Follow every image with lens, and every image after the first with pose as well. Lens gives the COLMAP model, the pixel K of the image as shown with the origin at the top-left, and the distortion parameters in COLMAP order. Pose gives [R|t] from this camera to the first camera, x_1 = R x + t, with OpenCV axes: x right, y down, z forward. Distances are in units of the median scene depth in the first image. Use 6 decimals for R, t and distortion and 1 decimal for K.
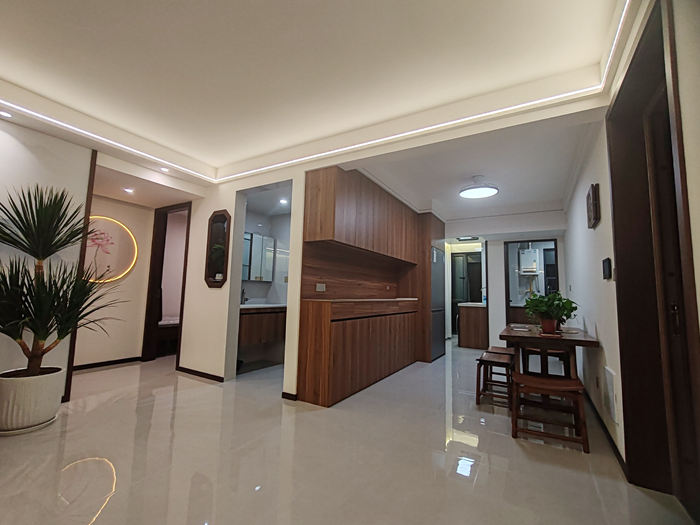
lens RADIAL K [[316.1, 0, 348.4], [0, 316.1, 259.1], [0, 0, 1]] dist [0.000426, 0.000261]
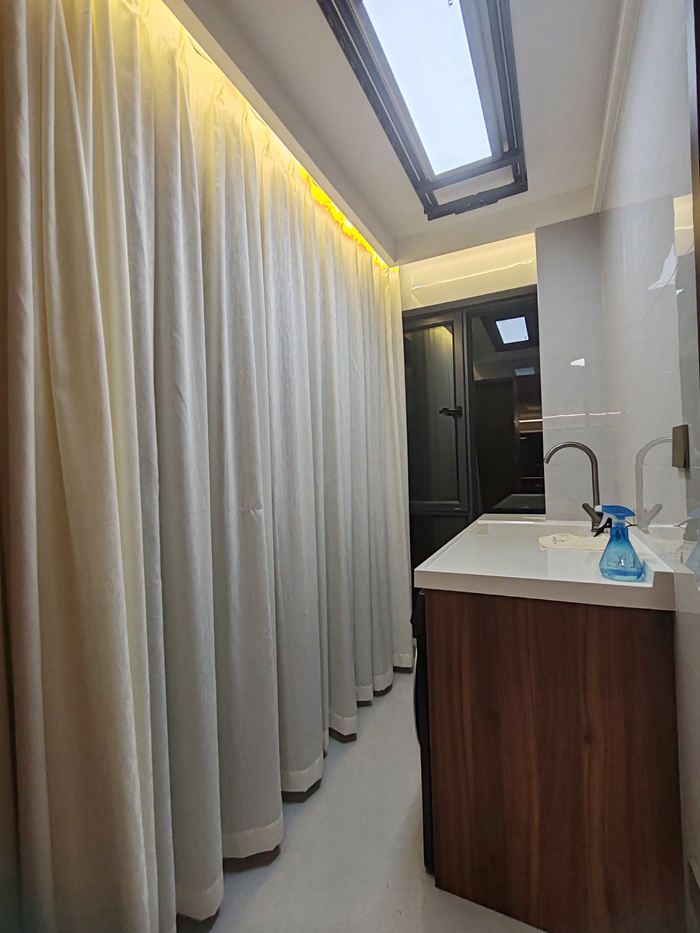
lens RADIAL K [[421.3, 0, 352.7], [0, 421.3, 463.4], [0, 0, 1]] dist [0.000426, 0.000261]
pose [[0.993490, -0.069500, 0.090265, 0.419805], [0.059949, 0.992714, 0.104522, 0.100250], [-0.096872, -0.098430, 0.990418, 1.136846]]
